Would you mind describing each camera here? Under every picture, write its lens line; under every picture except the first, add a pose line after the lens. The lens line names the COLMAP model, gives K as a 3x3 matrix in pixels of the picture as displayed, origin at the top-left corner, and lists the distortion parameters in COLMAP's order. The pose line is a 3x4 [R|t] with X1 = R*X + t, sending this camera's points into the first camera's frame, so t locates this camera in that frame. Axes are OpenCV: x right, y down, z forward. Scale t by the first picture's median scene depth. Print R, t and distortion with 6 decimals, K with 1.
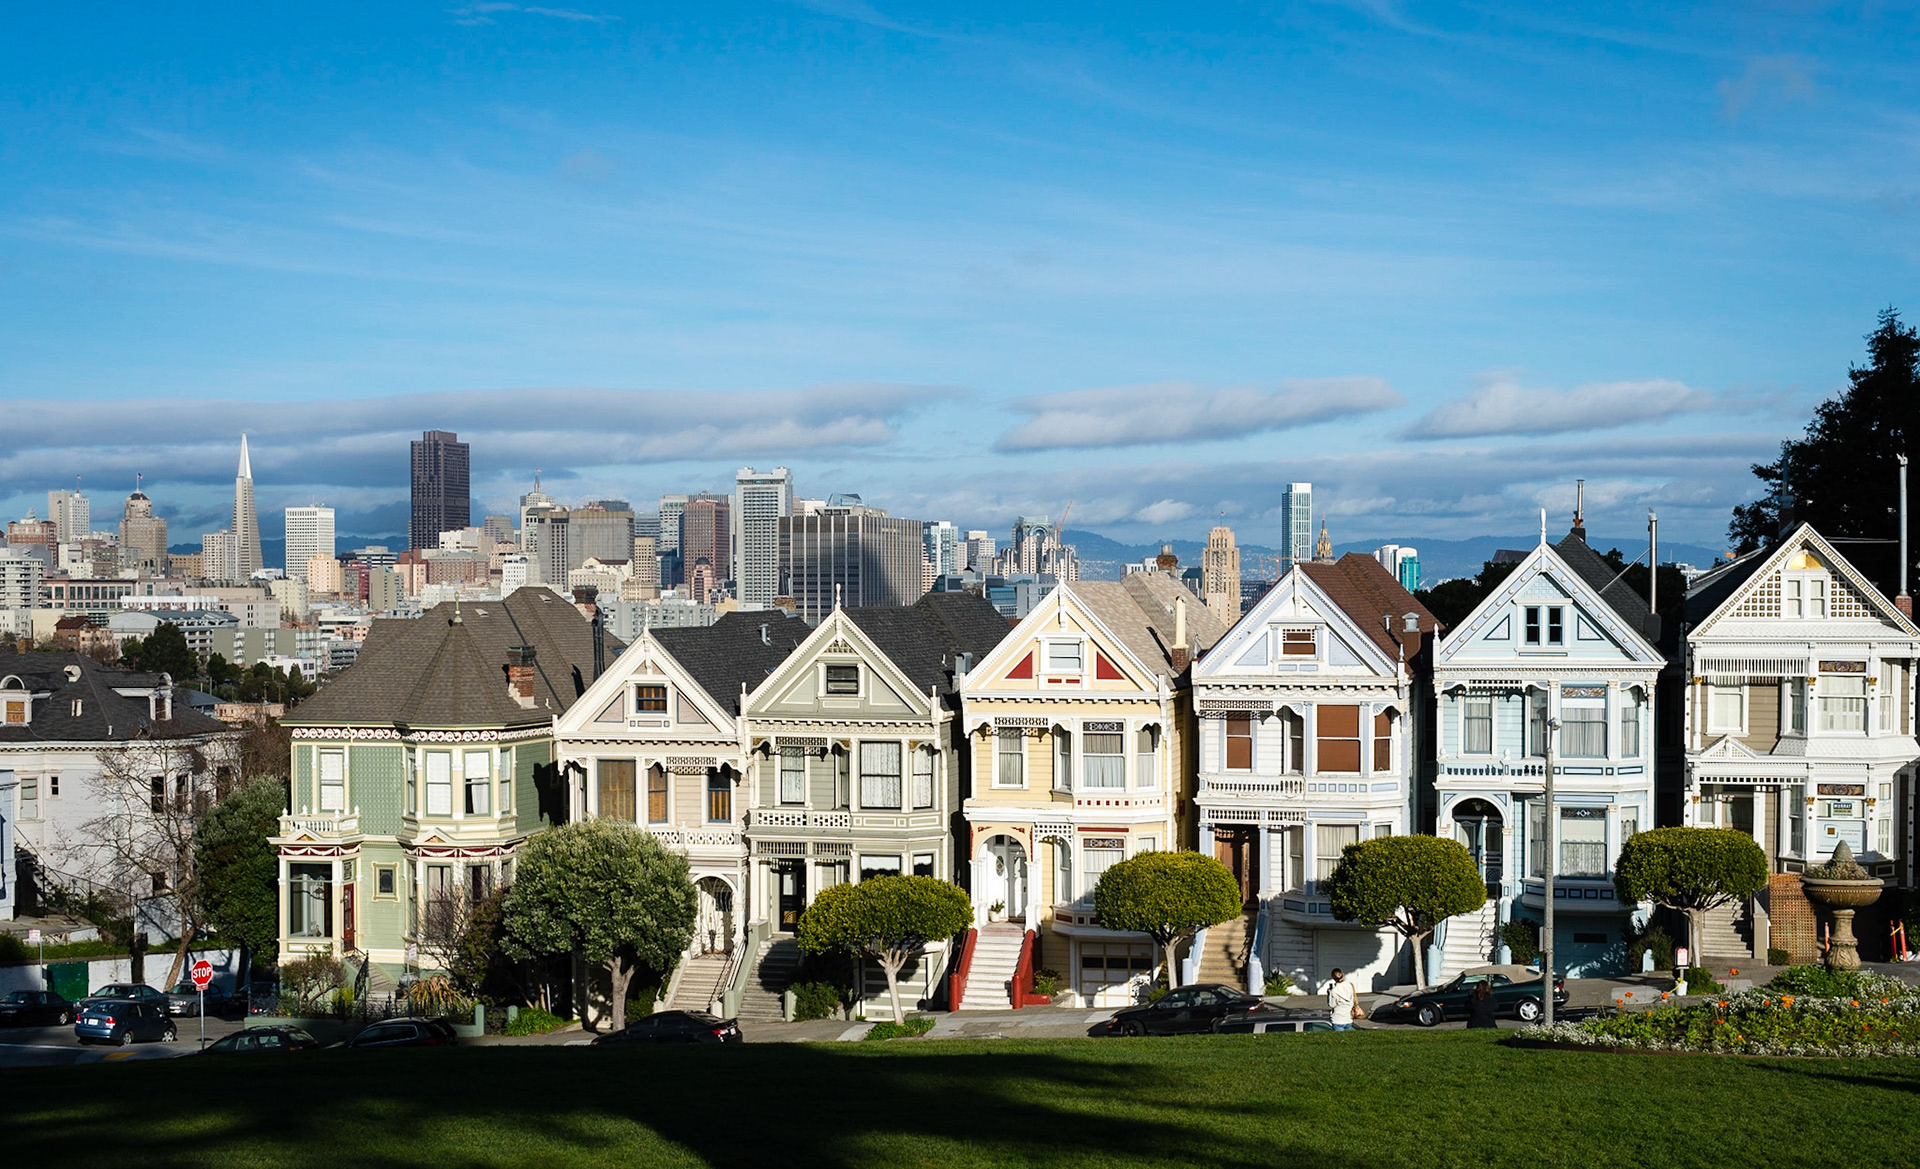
lens RADIAL K [[3985.0, 0, 959.9], [0, 3985.0, 585.0], [0, 0, 1]] dist [-0.051671, 0.000000]
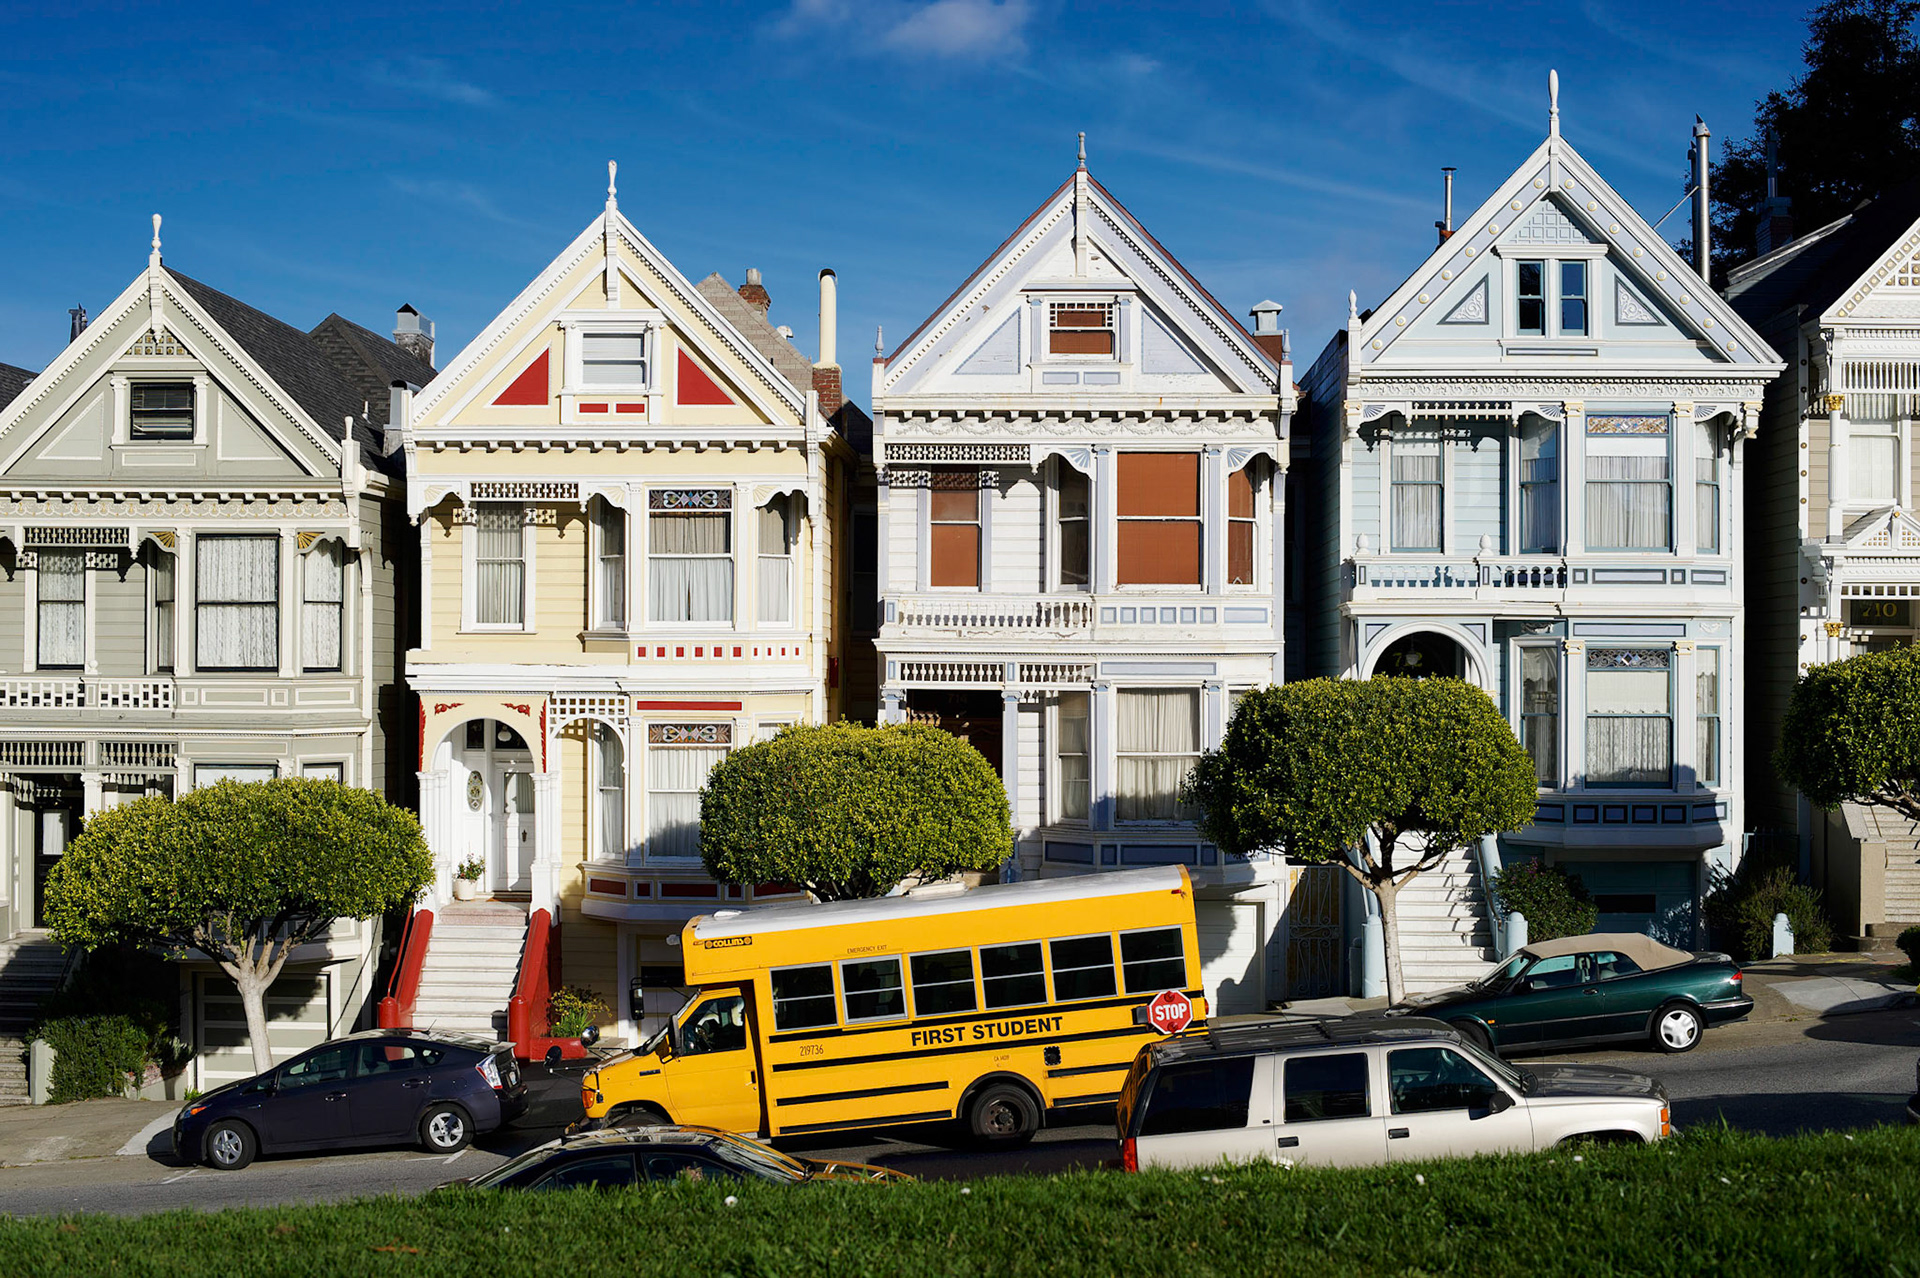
lens RADIAL K [[2745.4, 0, 959.6], [0, 2745.4, 639.7], [0, 0, 1]] dist [-0.127573, 0.000000]
pose [[0.975598, 0.008755, 0.219388, -0.006542], [0.006220, 0.997702, -0.067471, 0.077030], [-0.219474, 0.067189, 0.973302, 0.661181]]
